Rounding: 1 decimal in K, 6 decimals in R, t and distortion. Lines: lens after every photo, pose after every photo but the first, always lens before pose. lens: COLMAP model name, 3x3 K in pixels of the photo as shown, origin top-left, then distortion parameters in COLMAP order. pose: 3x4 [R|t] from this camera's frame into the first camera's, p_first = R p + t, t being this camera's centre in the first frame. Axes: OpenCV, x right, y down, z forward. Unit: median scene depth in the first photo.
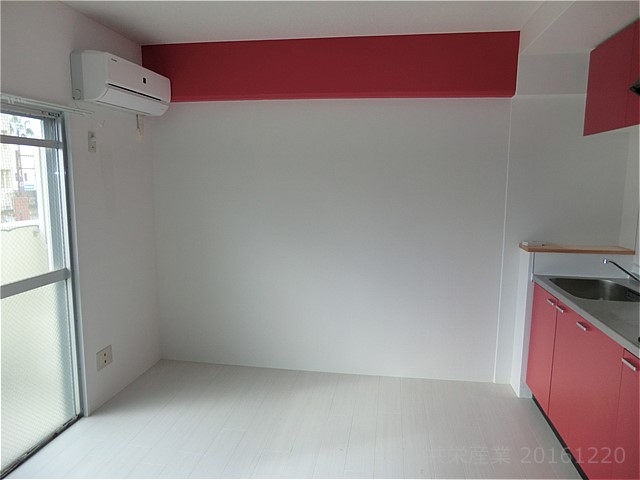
lens RADIAL K [[451.7, 0, 320.0], [0, 451.7, 240.0], [0, 0, 1]] dist [-0.096367, 0.143805]
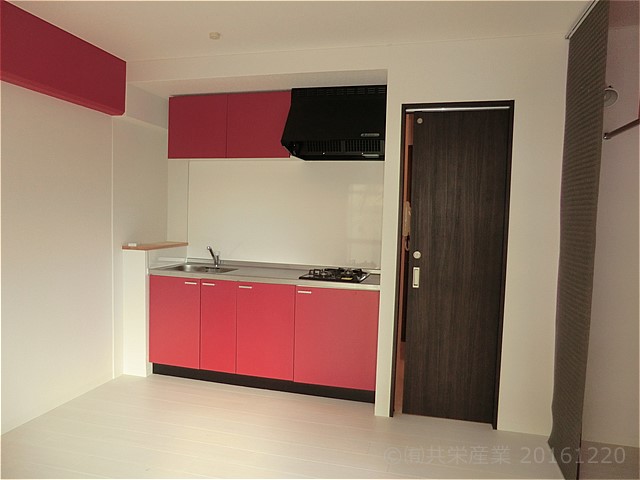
lens RADIAL K [[451.7, 0, 320.0], [0, 451.7, 240.0], [0, 0, 1]] dist [-0.096367, 0.143805]
pose [[0.098418, -0.054871, 0.993631, -0.698244], [0.104571, 0.993521, 0.044507, -0.004182], [-0.989636, 0.099525, 0.103518, 0.432046]]
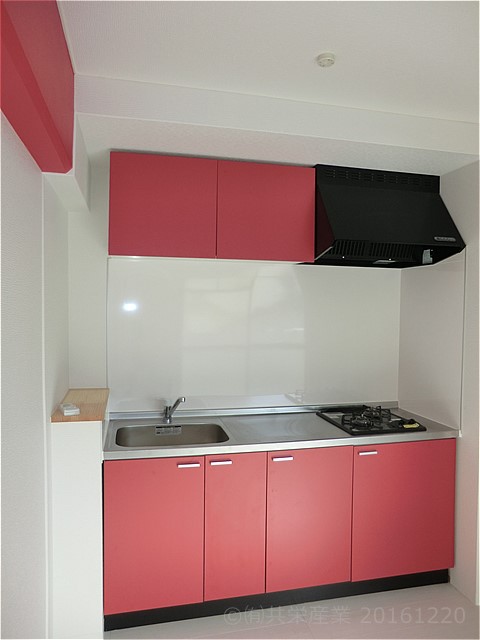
lens RADIAL K [[451.7, 0, 240.0], [0, 451.7, 320.0], [0, 0, 1]] dist [-0.096367, 0.143805]
pose [[-0.370195, -0.028008, 0.928532, -0.227272], [0.114356, 0.990569, 0.075472, -0.152053], [-0.921888, 0.134123, -0.363501, 1.079288]]
